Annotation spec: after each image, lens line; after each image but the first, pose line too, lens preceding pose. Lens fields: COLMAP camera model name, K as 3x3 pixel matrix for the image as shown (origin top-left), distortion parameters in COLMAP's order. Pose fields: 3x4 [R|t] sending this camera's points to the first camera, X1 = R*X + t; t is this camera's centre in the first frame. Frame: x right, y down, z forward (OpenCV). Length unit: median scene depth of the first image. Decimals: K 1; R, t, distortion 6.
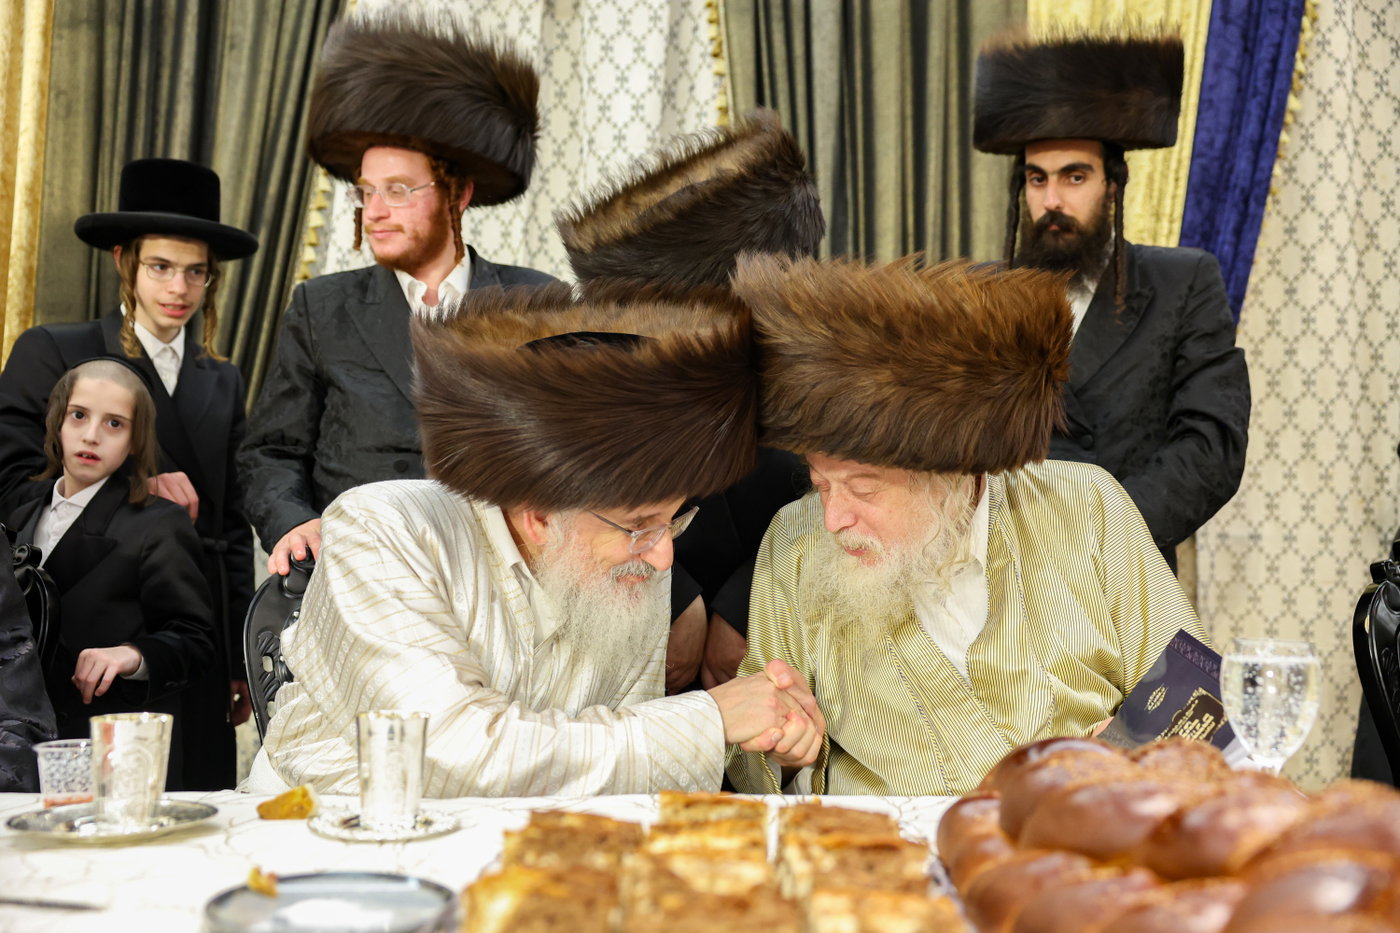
lens RADIAL K [[1316.5, 0, 698.2], [0, 1316.5, 467.3], [0, 0, 1]] dist [-0.035579, 0.000000]
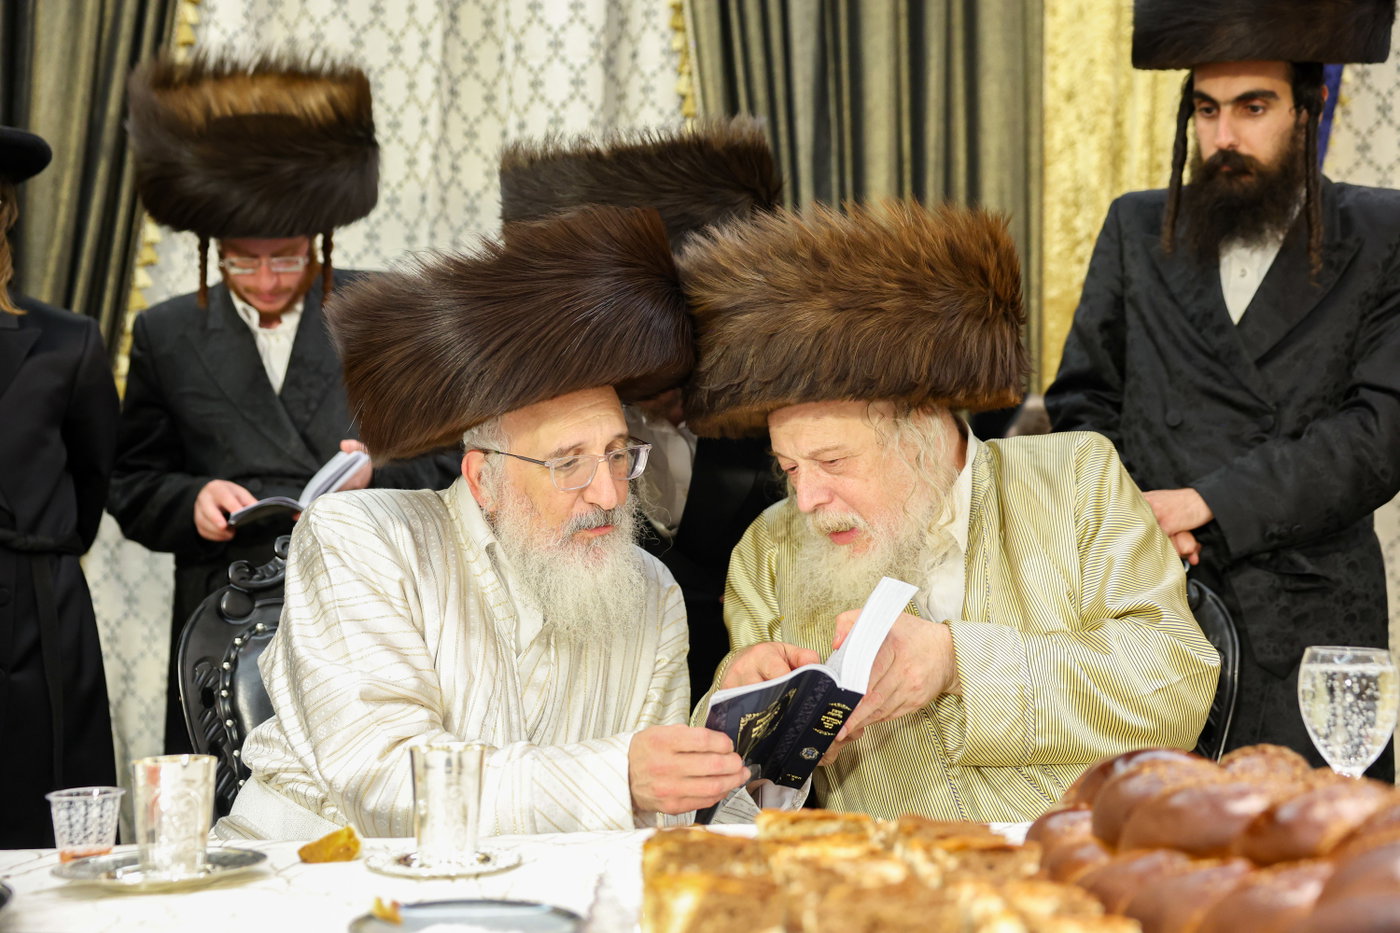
lens RADIAL K [[1862.9, 0, 699.3], [0, 1862.9, 470.9], [0, 0, 1]] dist [0.057105, 0.000000]
pose [[0.995987, -0.013767, 0.088429, -0.177005], [0.011032, 0.999448, 0.031346, -0.053698], [-0.088812, -0.030245, 0.995589, -0.372807]]
